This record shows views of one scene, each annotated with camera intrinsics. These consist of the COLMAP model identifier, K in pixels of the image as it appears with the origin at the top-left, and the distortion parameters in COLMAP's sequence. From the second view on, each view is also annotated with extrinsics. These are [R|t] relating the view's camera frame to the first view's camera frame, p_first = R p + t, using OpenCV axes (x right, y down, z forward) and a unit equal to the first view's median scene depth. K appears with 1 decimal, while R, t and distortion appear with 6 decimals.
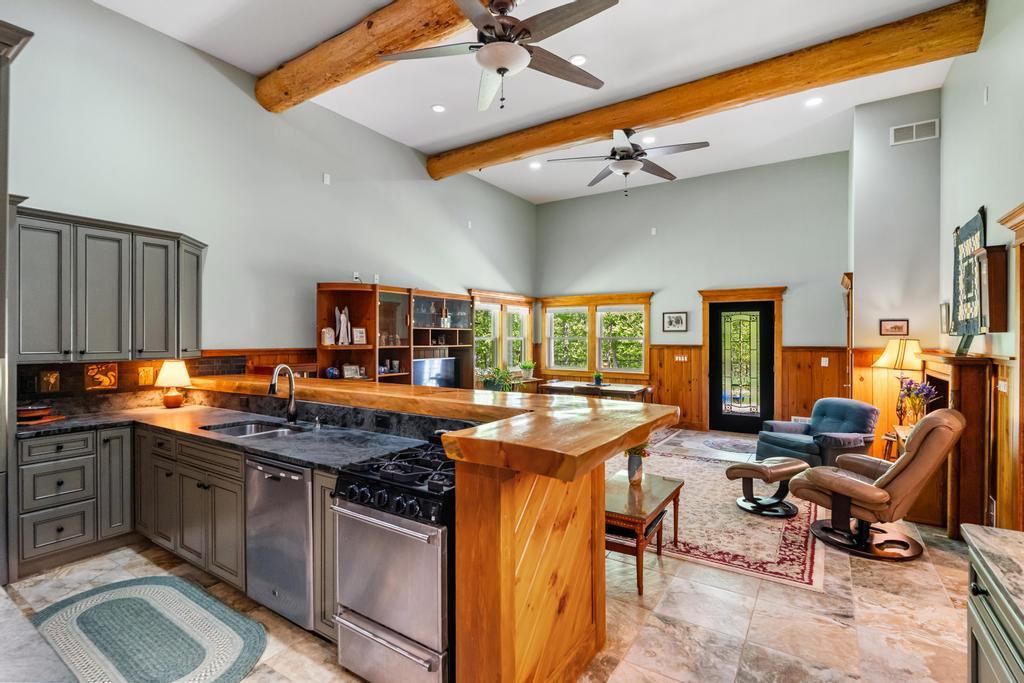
lens RADIAL K [[476.3, 0, 514.3], [0, 476.3, 339.7], [0, 0, 1]] dist [-0.004672, 0.001439]
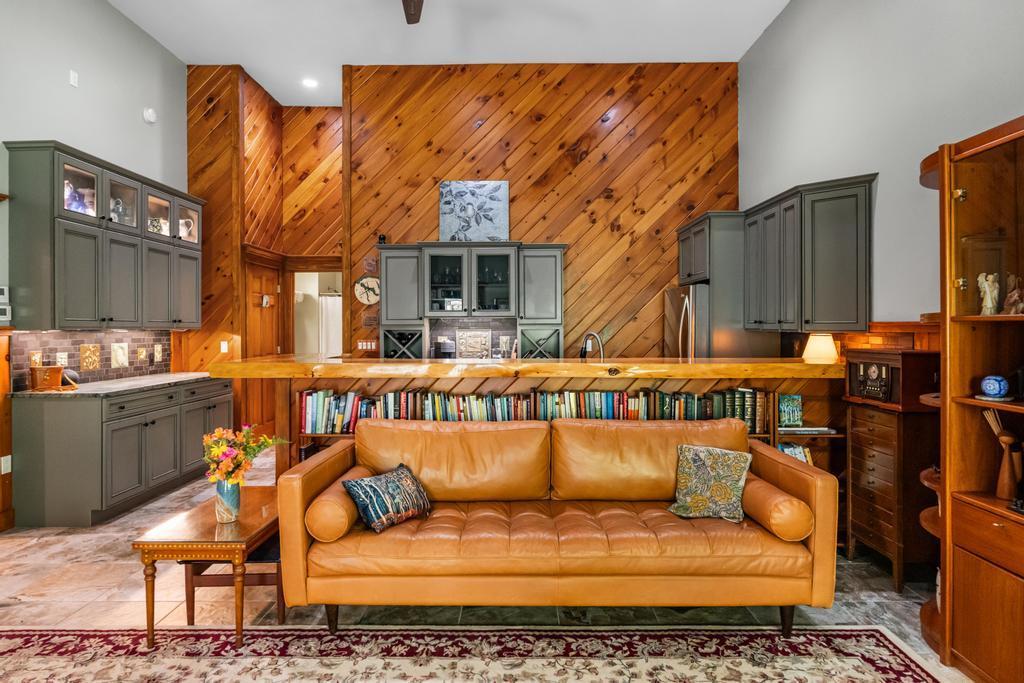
lens RADIAL K [[591.0, 0, 513.8], [0, 591.0, 325.8], [0, 0, 1]] dist [-0.000884, 0.000389]
pose [[-0.837601, 0.001438, -0.546280, 0.290668], [0.000181, 0.999997, 0.002354, 0.025335], [0.546282, 0.001873, -0.837599, 1.491083]]
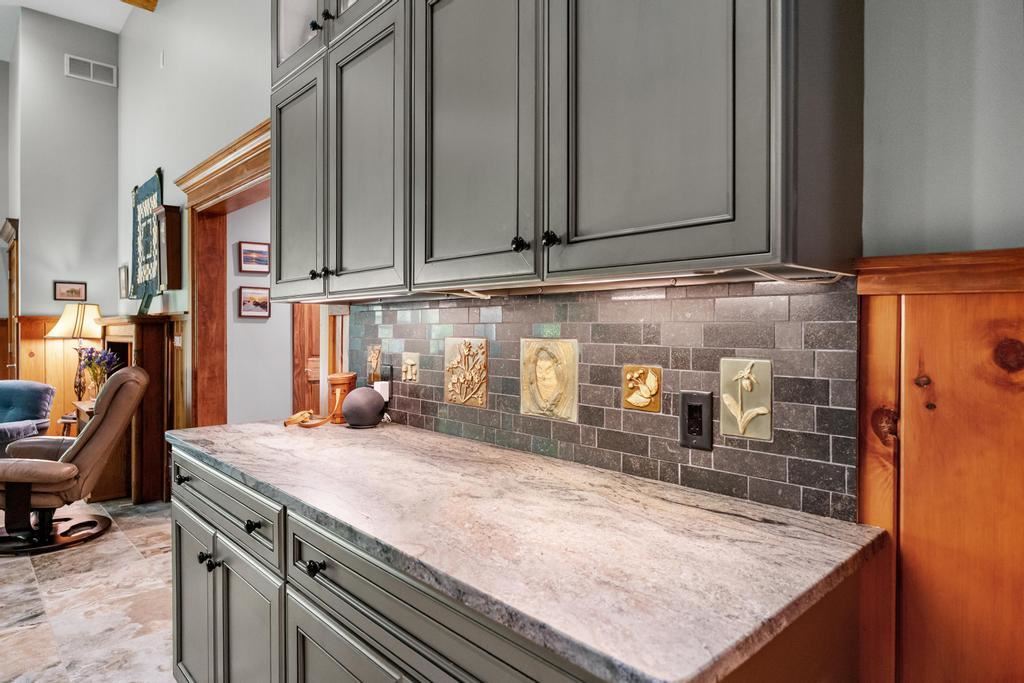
lens RADIAL K [[598.7, 0, 510.3], [0, 598.7, 331.3], [0, 0, 1]] dist [0.000241, -0.001660]
pose [[0.241224, -0.004027, 0.970461, -0.061143], [0.004956, 0.999983, 0.002918, 0.057237], [-0.970457, 0.004105, 0.241240, -0.026222]]
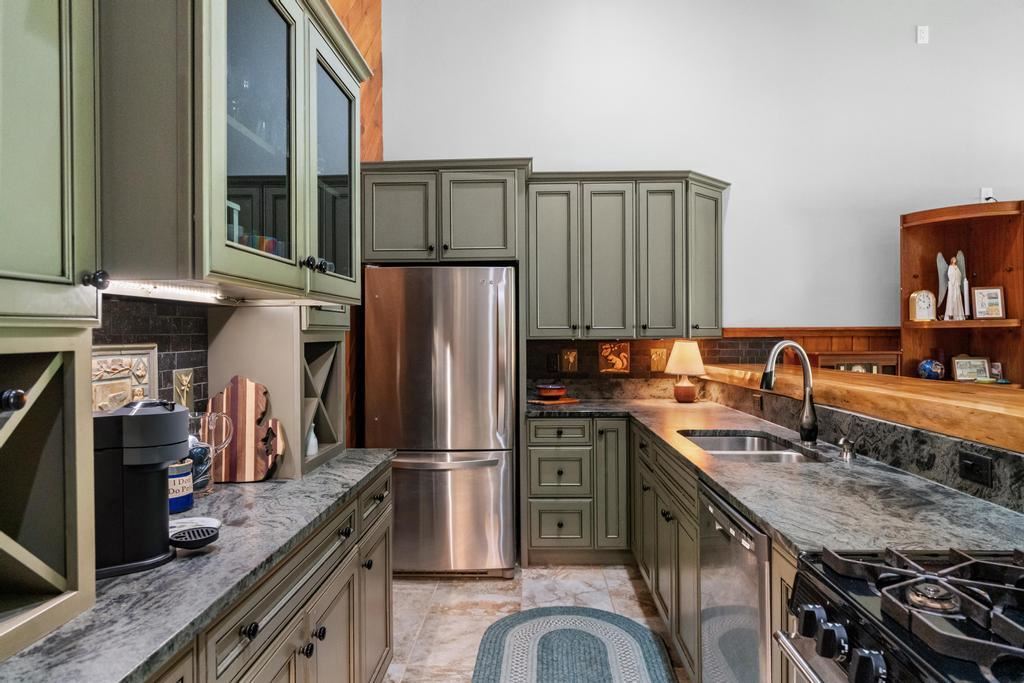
lens RADIAL K [[621.6, 0, 505.9], [0, 621.6, 336.1], [0, 0, 1]] dist [0.000511, -0.001109]
pose [[0.509509, -0.001540, -0.860464, -0.004591], [0.004241, 0.999991, 0.000721, 0.032825], [0.860455, -0.004016, 0.509511, 0.231218]]
